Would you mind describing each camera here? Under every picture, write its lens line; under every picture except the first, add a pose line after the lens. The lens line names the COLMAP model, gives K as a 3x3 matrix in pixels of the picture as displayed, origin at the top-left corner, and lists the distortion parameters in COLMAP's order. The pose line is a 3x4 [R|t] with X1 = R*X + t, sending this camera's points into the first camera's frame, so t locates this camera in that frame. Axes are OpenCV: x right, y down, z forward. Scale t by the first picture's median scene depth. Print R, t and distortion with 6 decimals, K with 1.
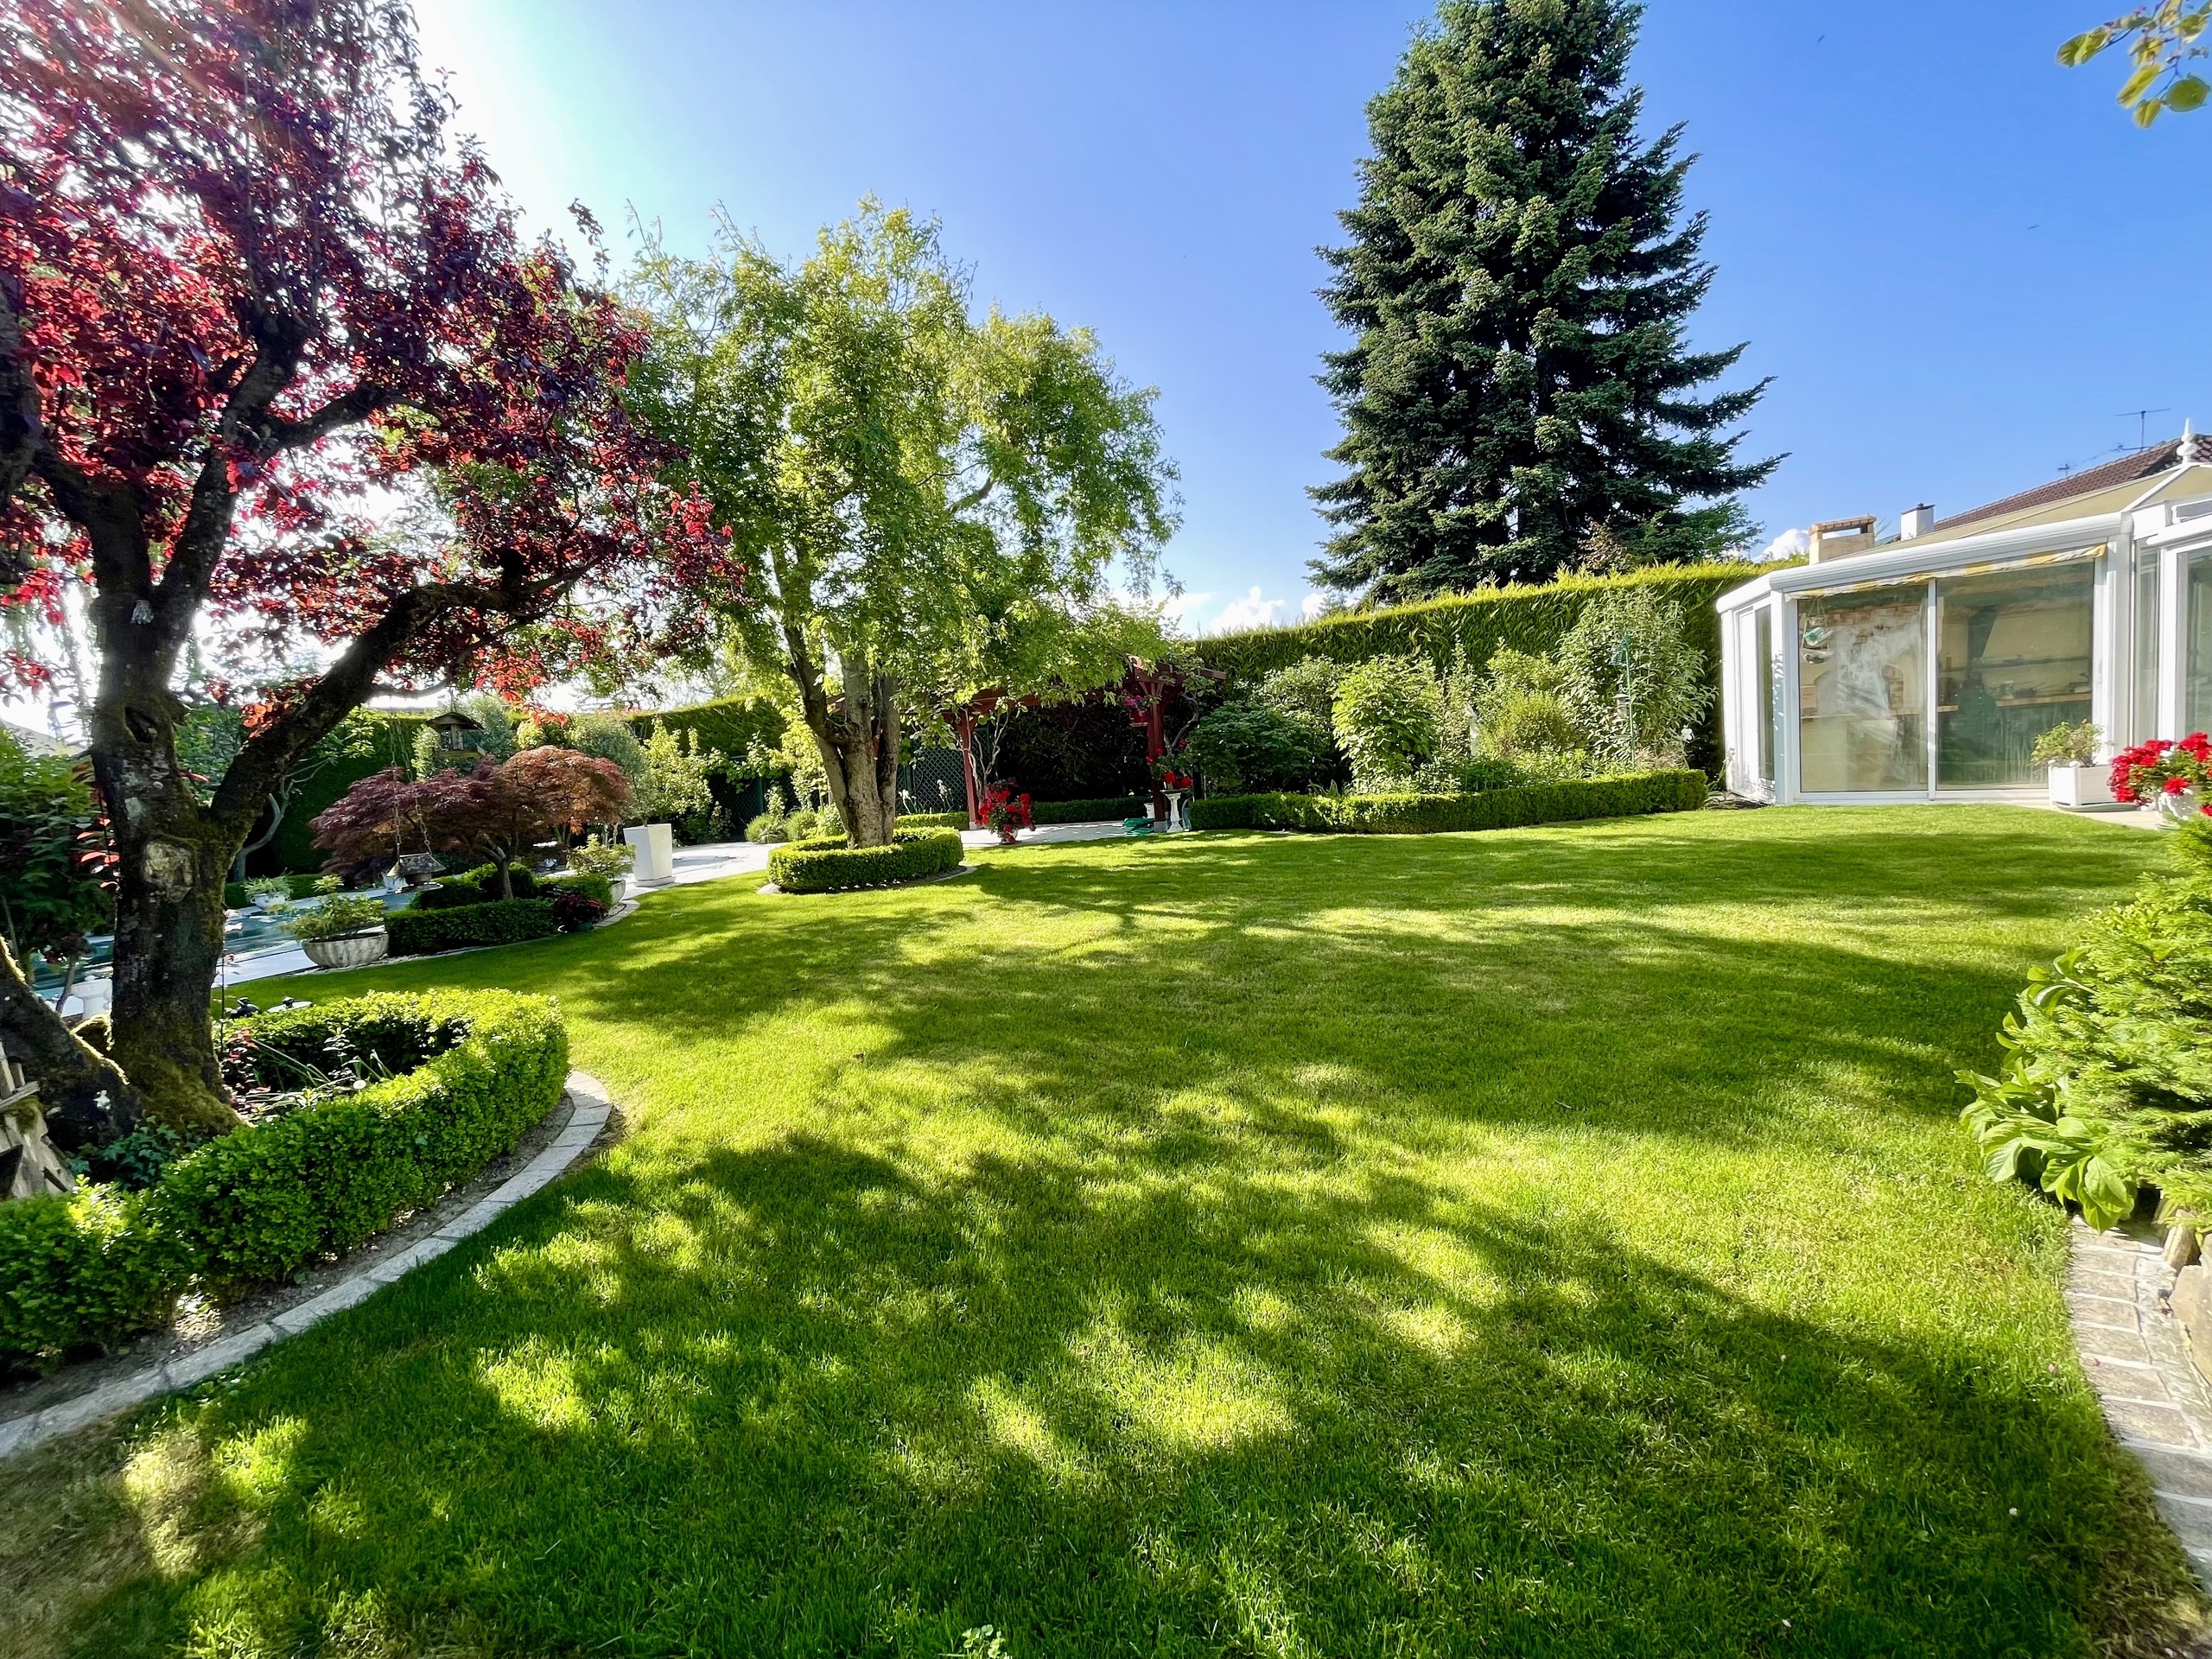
lens RADIAL K [[893.0, 0, 1107.6], [0, 893.0, 833.3], [0, 0, 1]] dist [-0.001112, -0.000090]
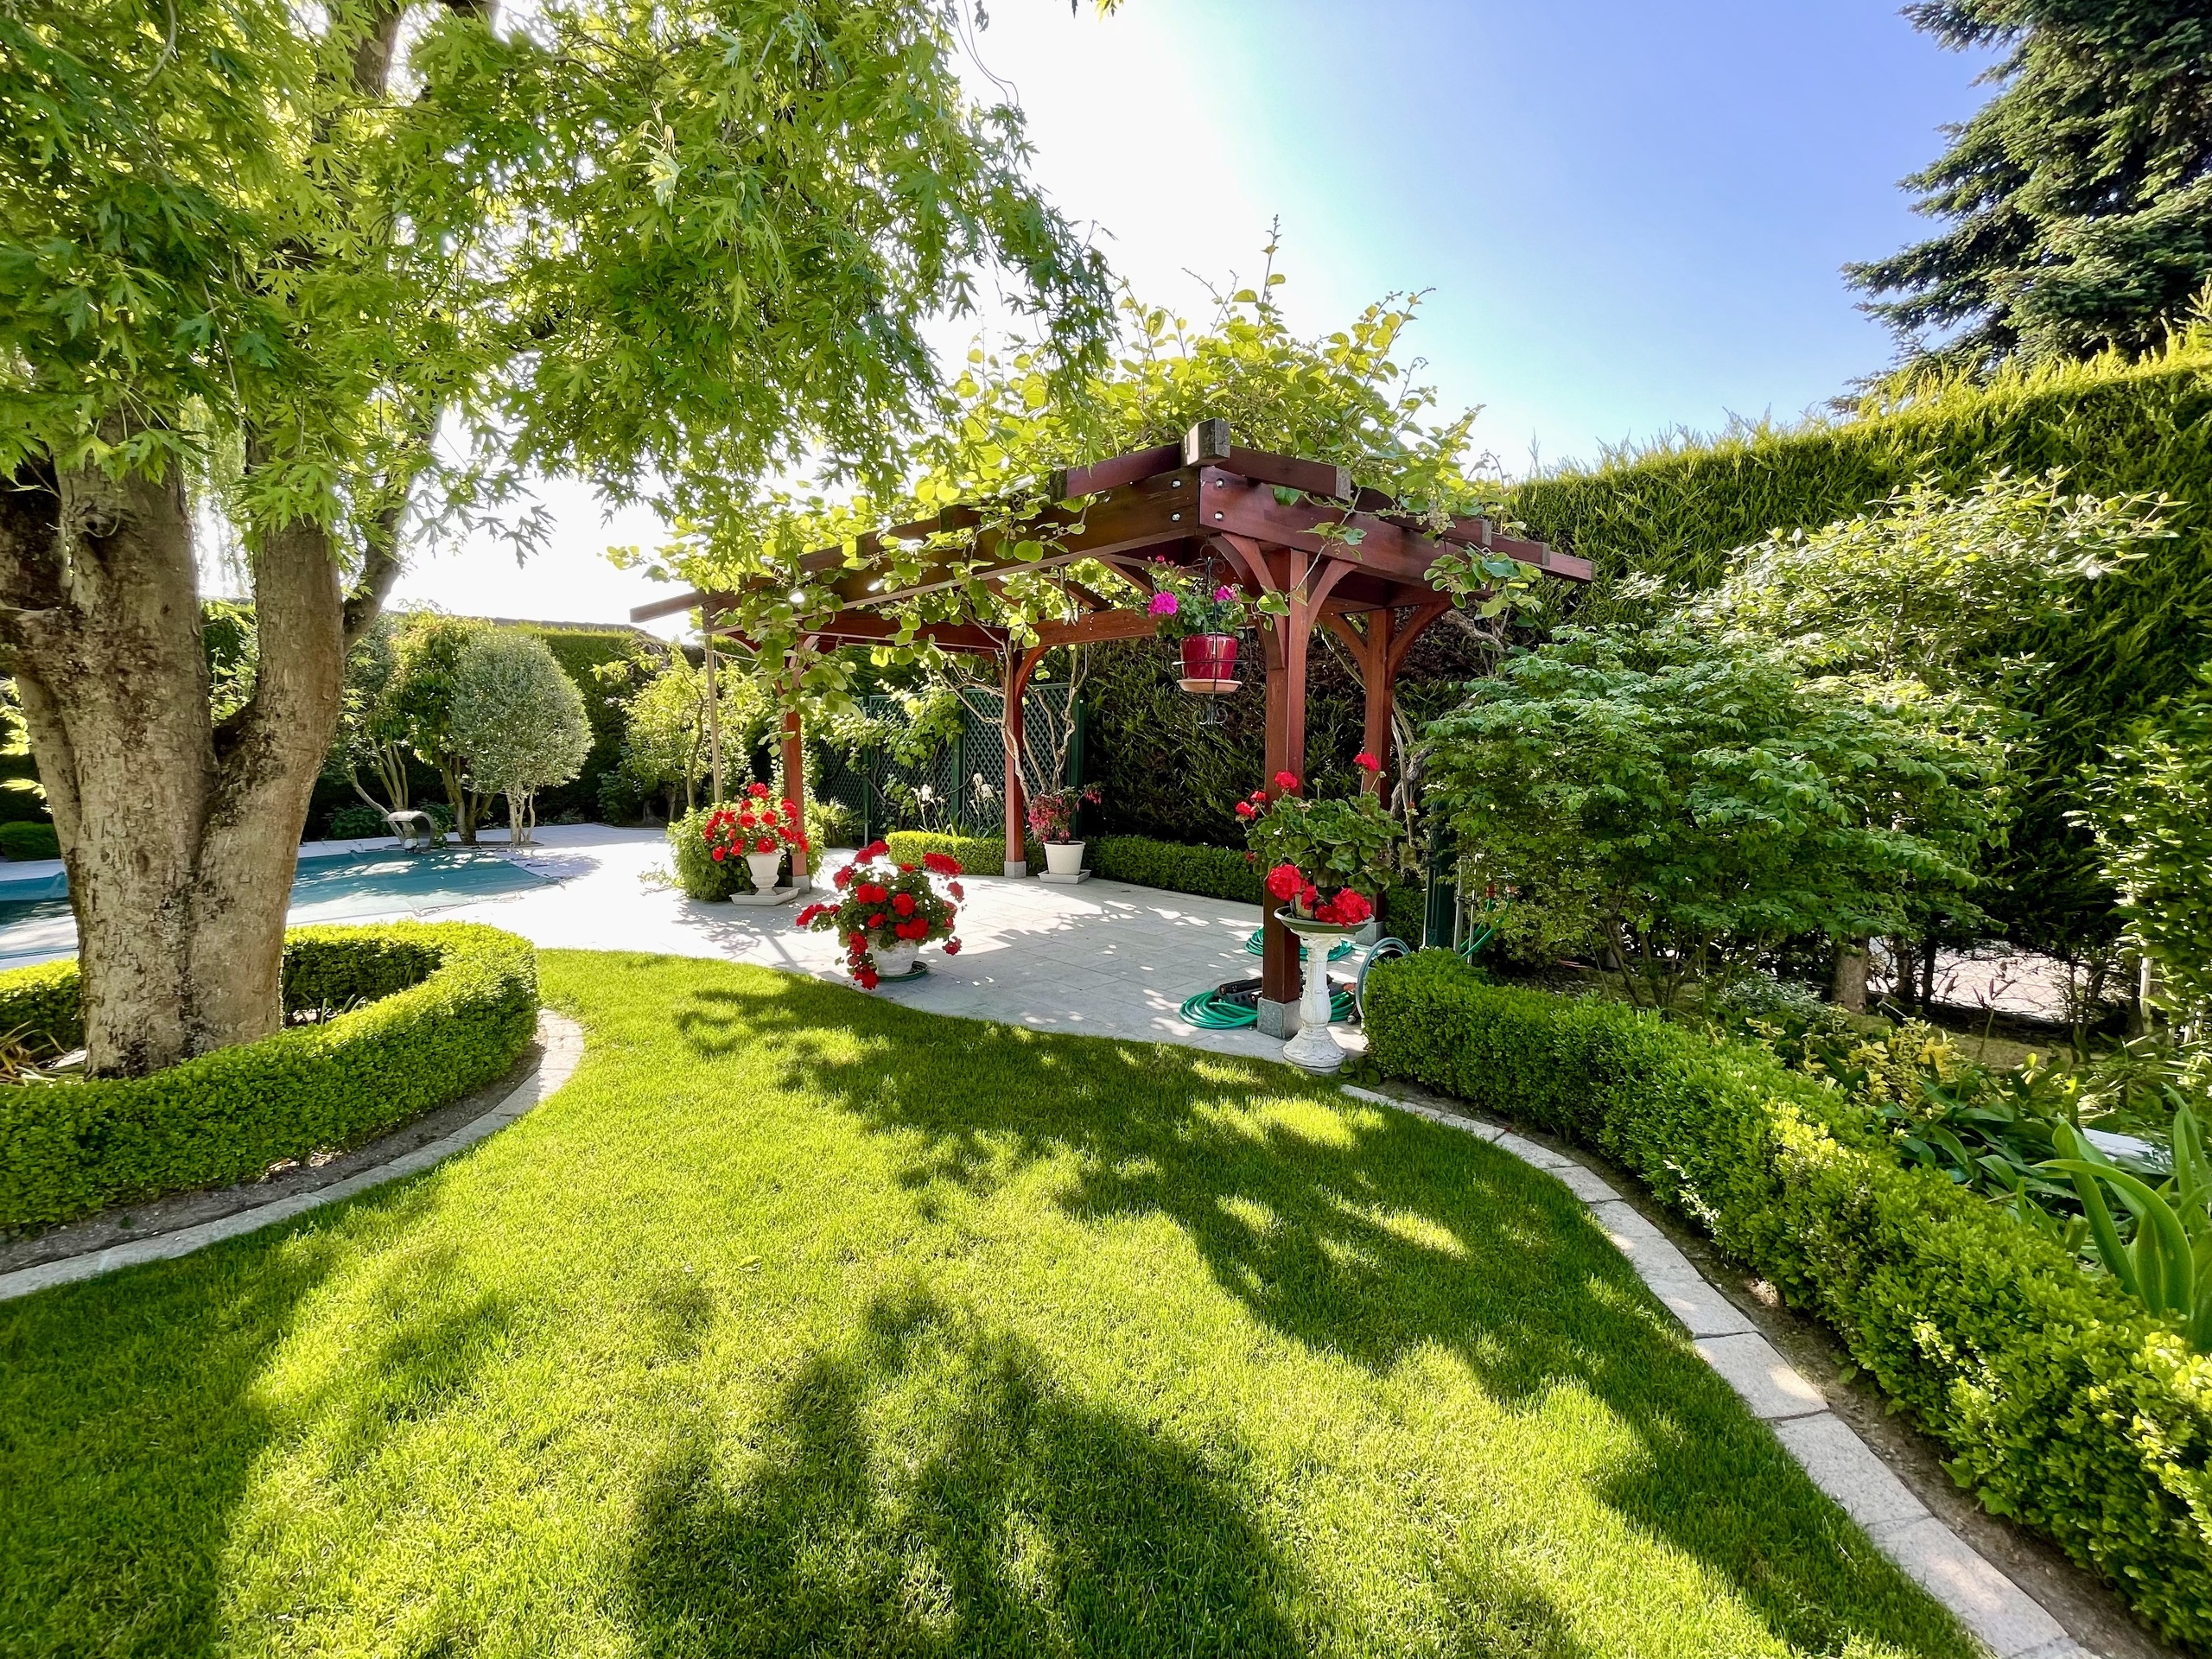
lens RADIAL K [[893.0, 0, 1101.2], [0, 893.0, 827.2], [0, 0, 1]] dist [-0.001112, -0.000090]
pose [[0.919673, 0.124061, -0.372573, 0.101956], [-0.111959, 0.992242, 0.054037, -0.076941], [0.376387, -0.007984, 0.926428, 0.627924]]
